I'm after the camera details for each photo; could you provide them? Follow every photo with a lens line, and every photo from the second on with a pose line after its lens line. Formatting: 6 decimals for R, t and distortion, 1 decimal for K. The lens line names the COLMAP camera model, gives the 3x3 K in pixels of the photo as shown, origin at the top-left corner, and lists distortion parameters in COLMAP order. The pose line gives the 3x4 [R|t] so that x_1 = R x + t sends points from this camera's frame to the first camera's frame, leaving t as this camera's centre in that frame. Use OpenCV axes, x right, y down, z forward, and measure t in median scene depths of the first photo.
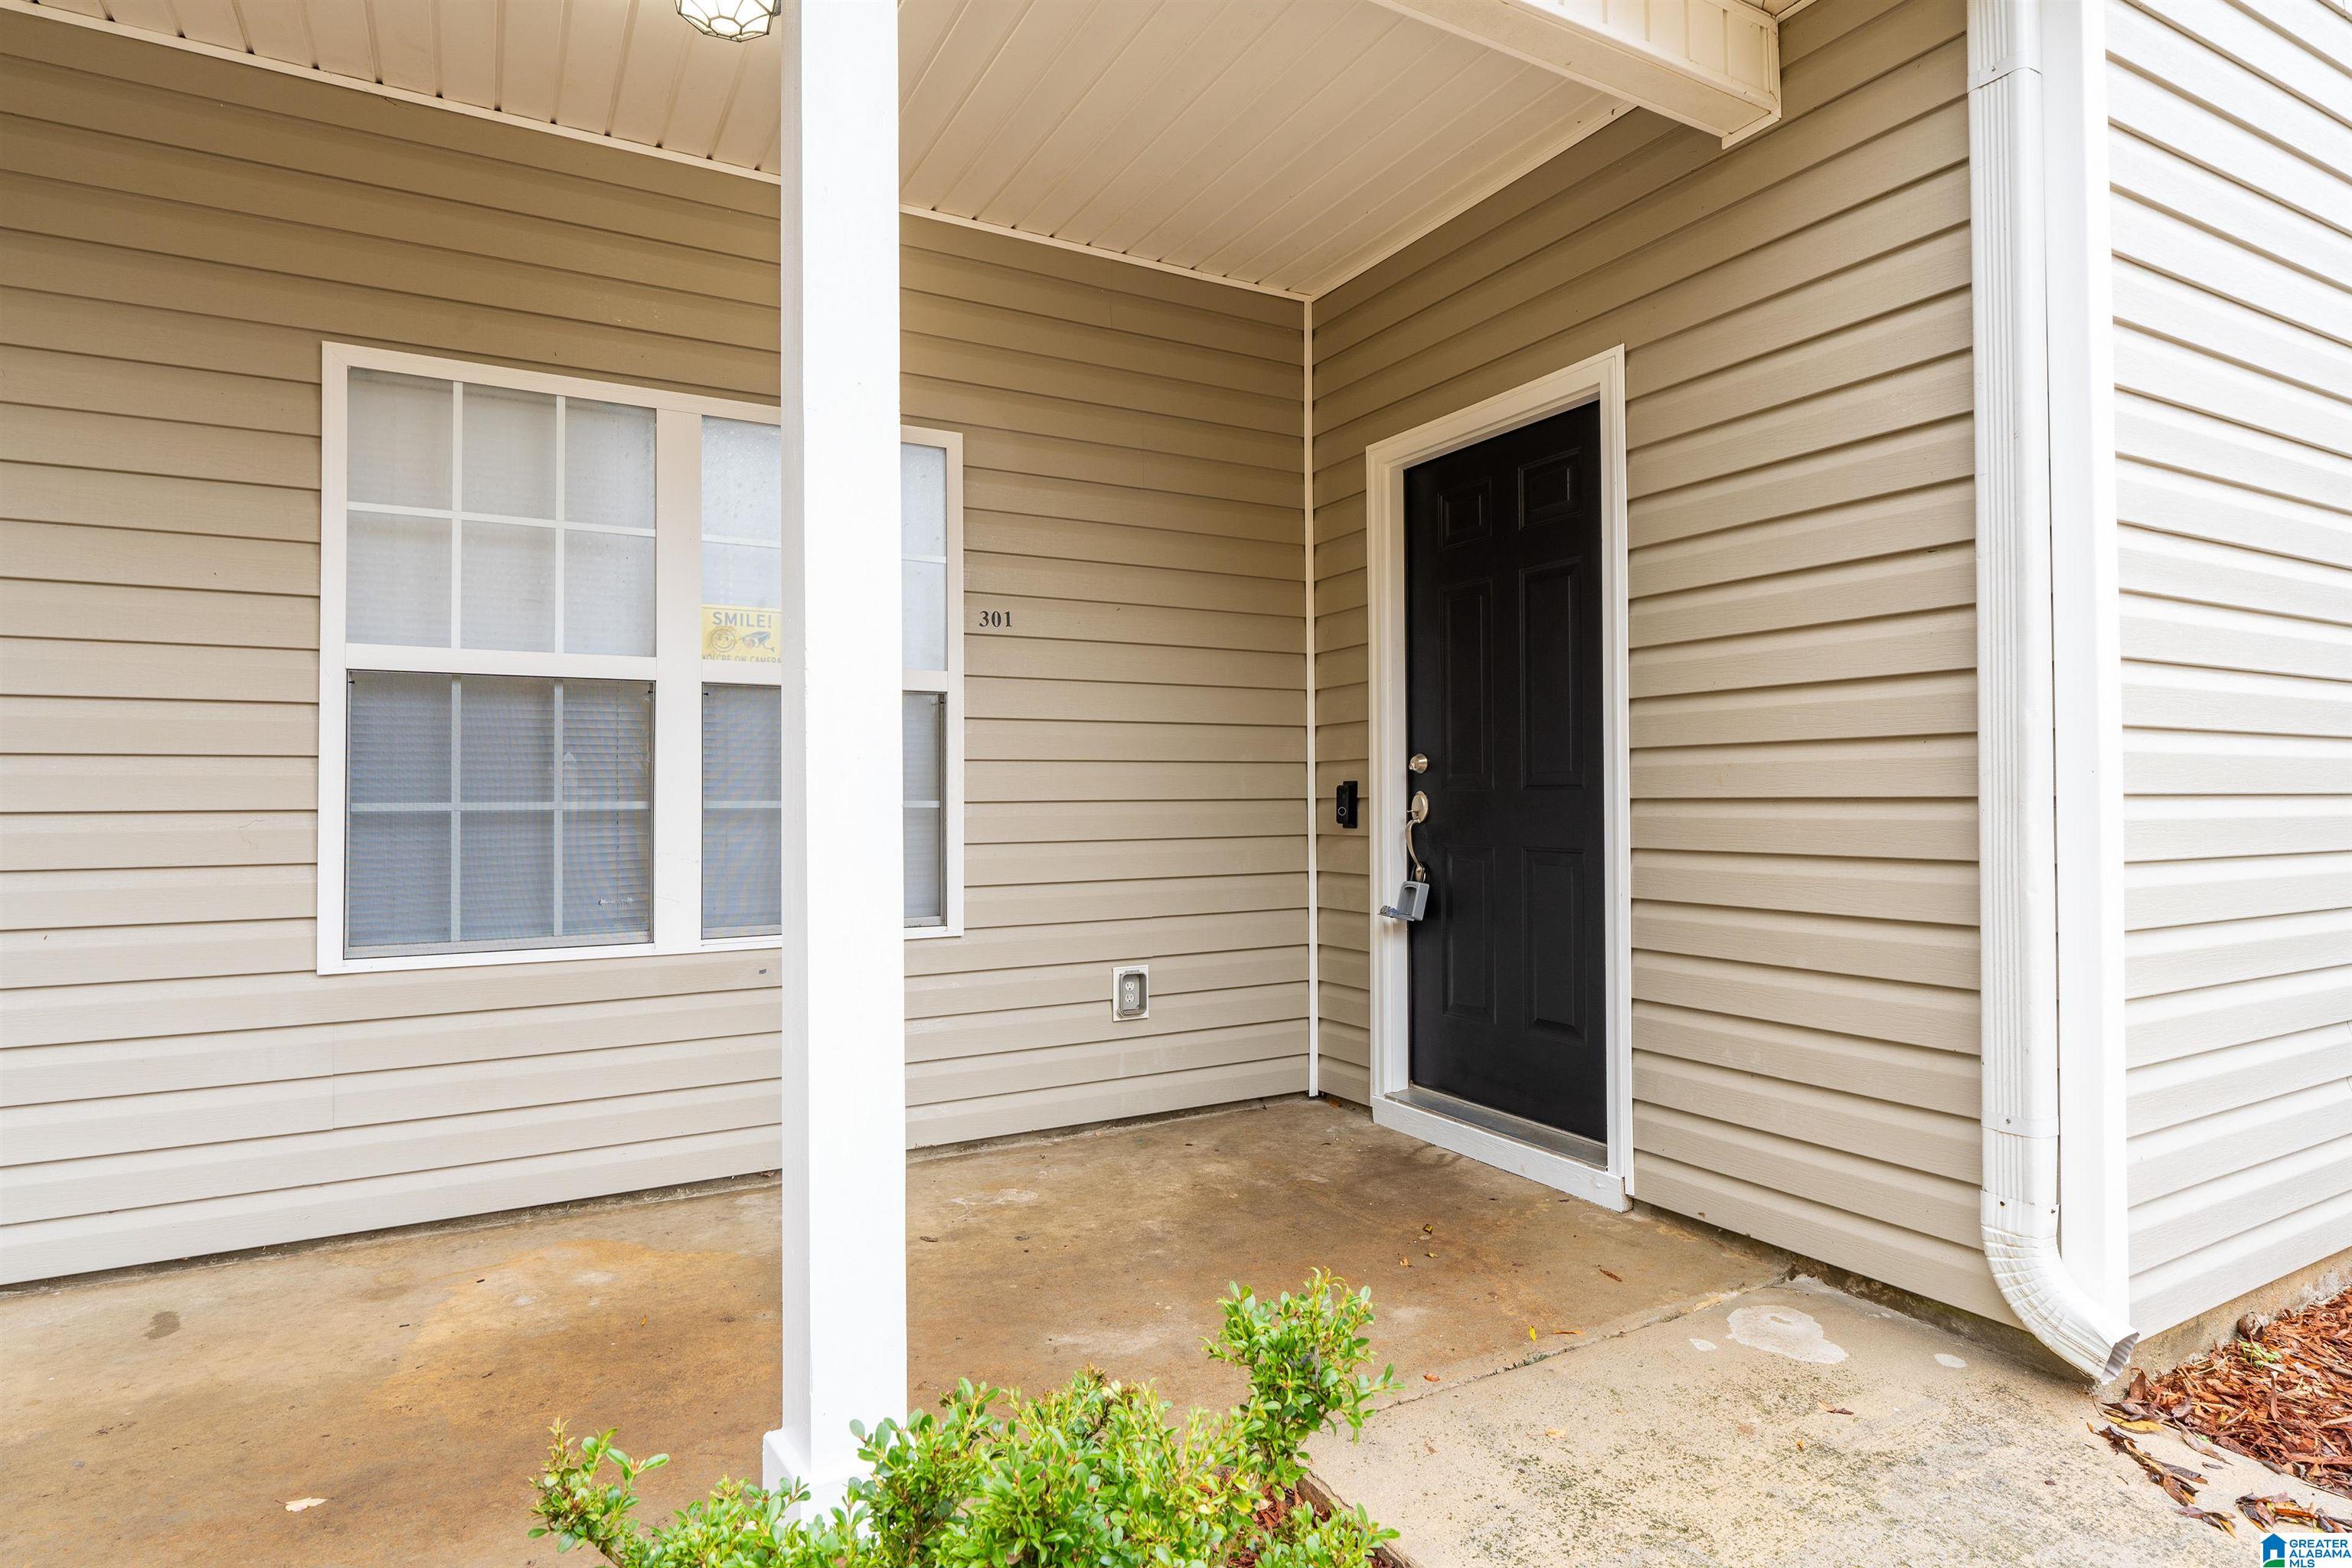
lens RADIAL K [[1234.9, 0, 1176.0], [0, 1234.9, 784.0], [0, 0, 1]] dist [-0.001992, -0.000495]
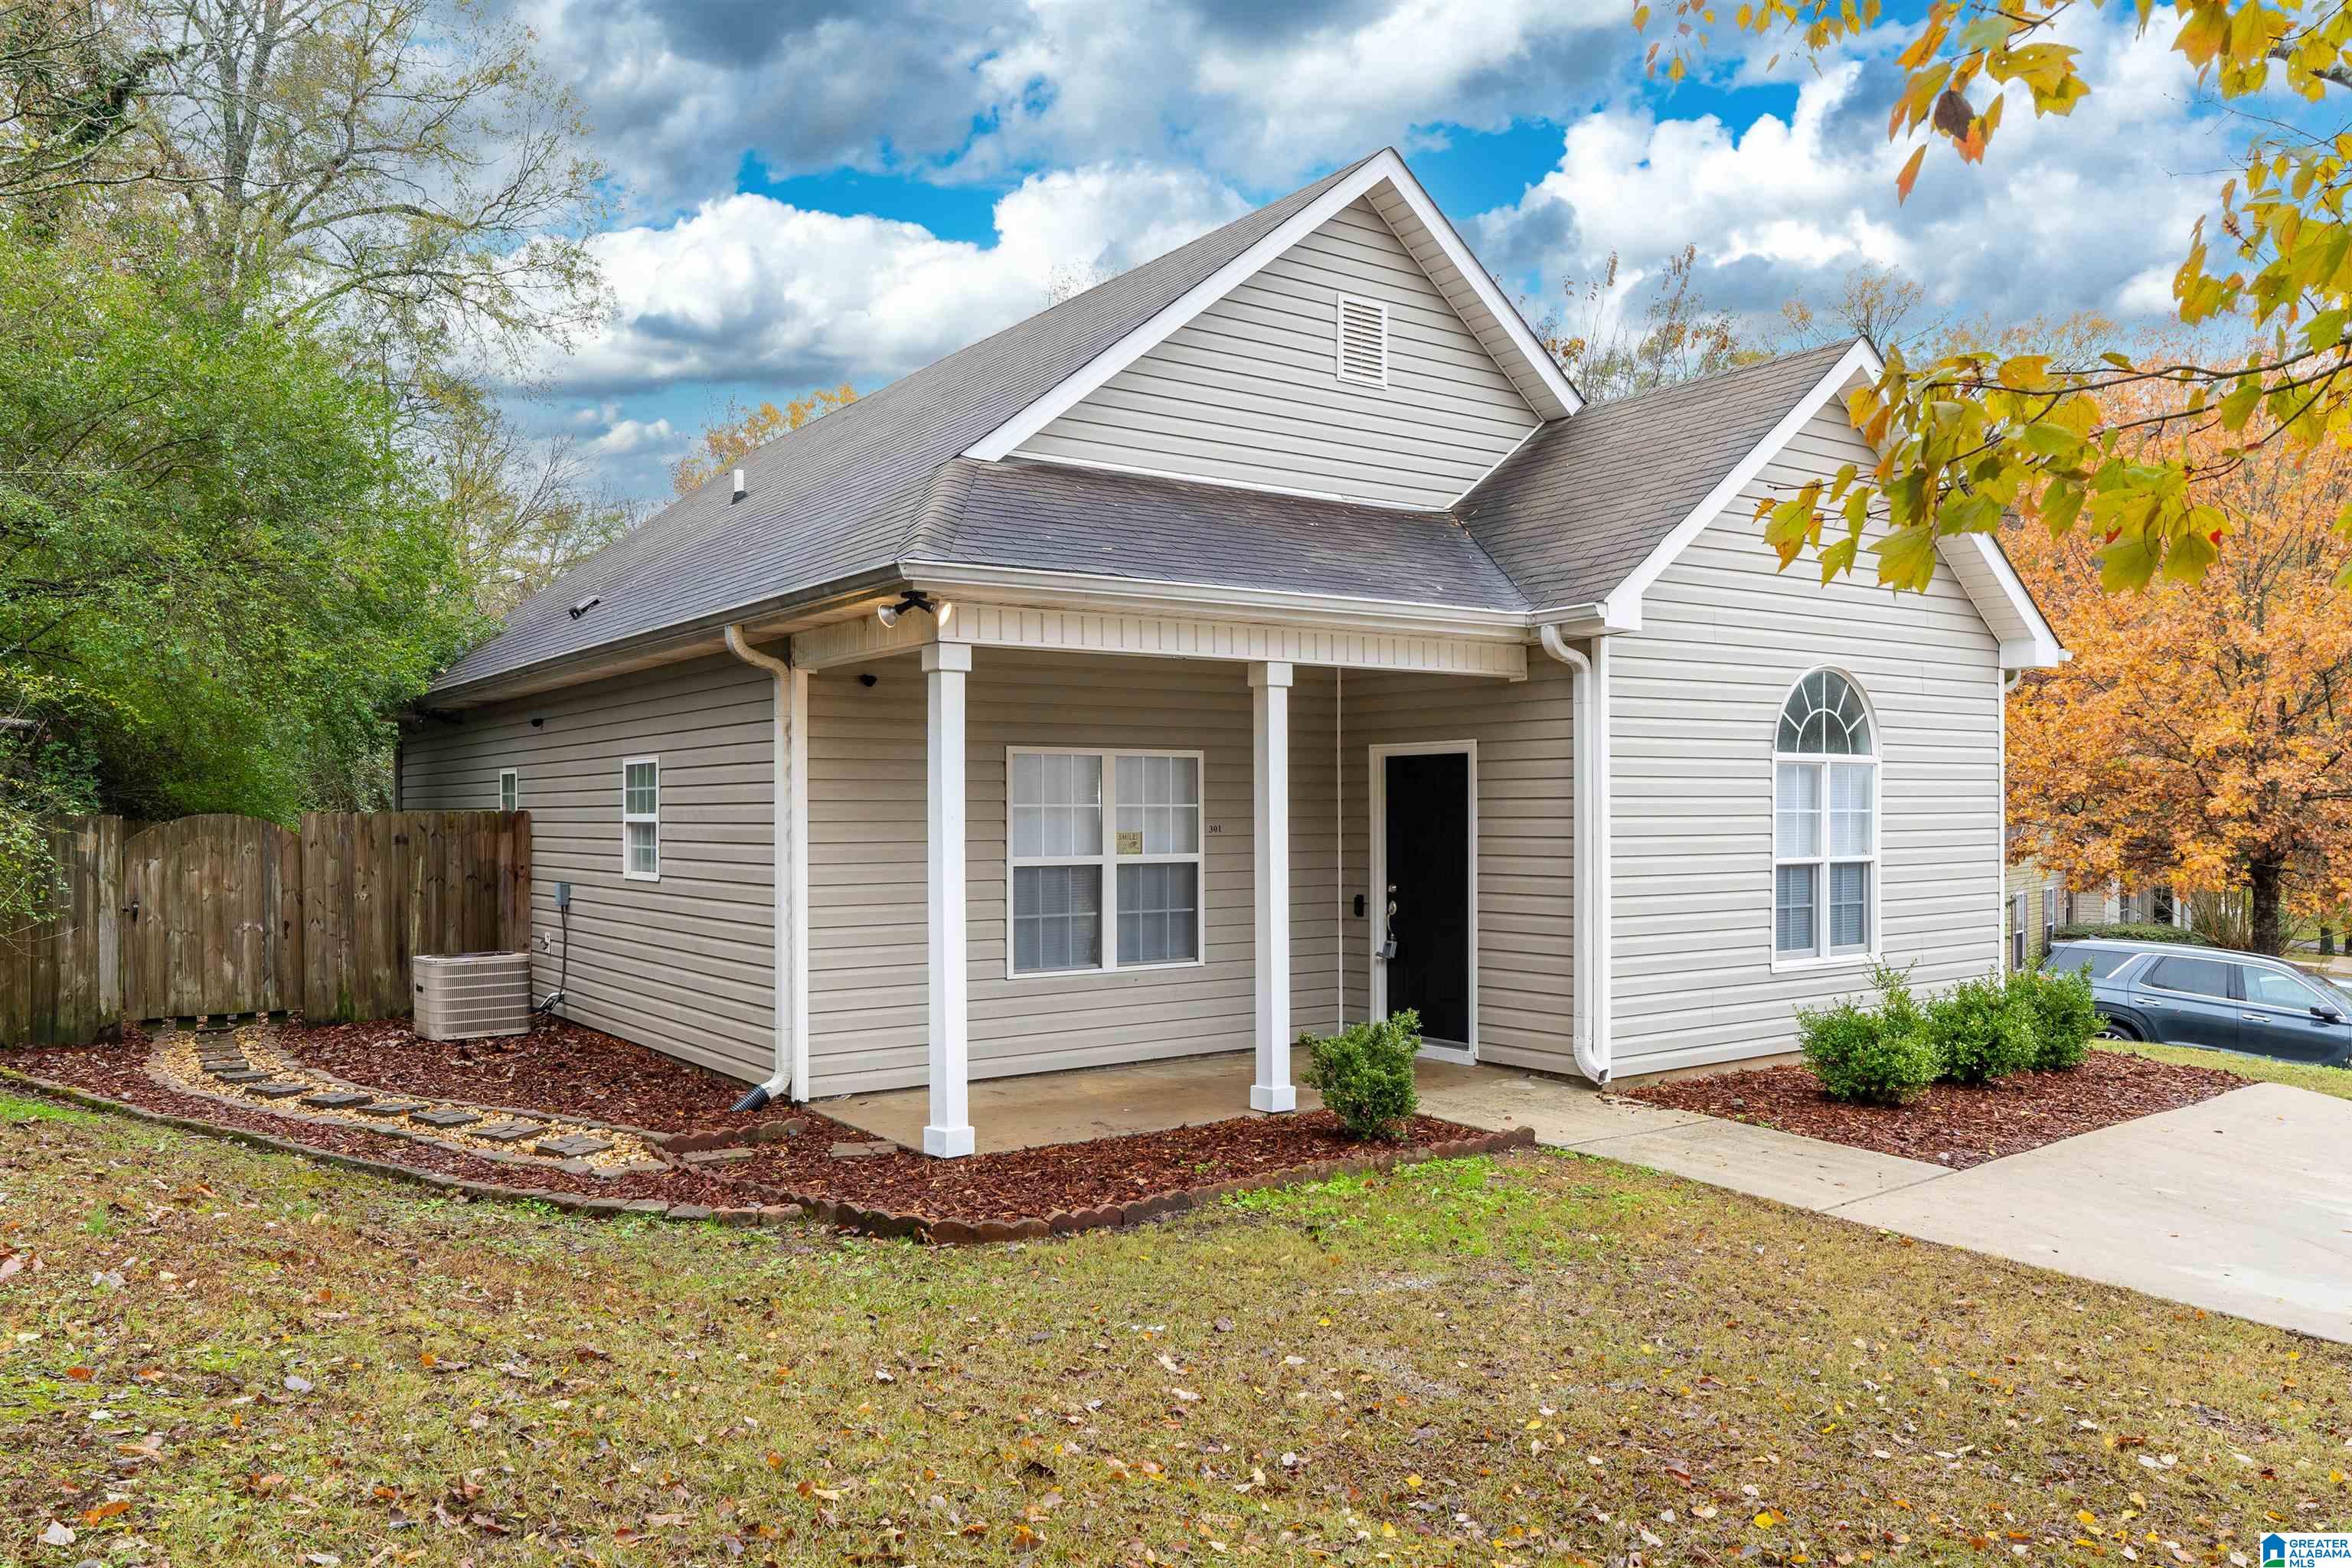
lens RADIAL K [[1671.0, 0, 1168.9], [0, 1671.0, 818.4], [0, 0, 1]] dist [-0.002191, -0.001404]
pose [[0.992776, 0.001367, 0.119973, -0.685430], [-0.003204, 0.999881, 0.015120, -0.225991], [-0.119938, -0.015395, 0.992662, -2.355713]]
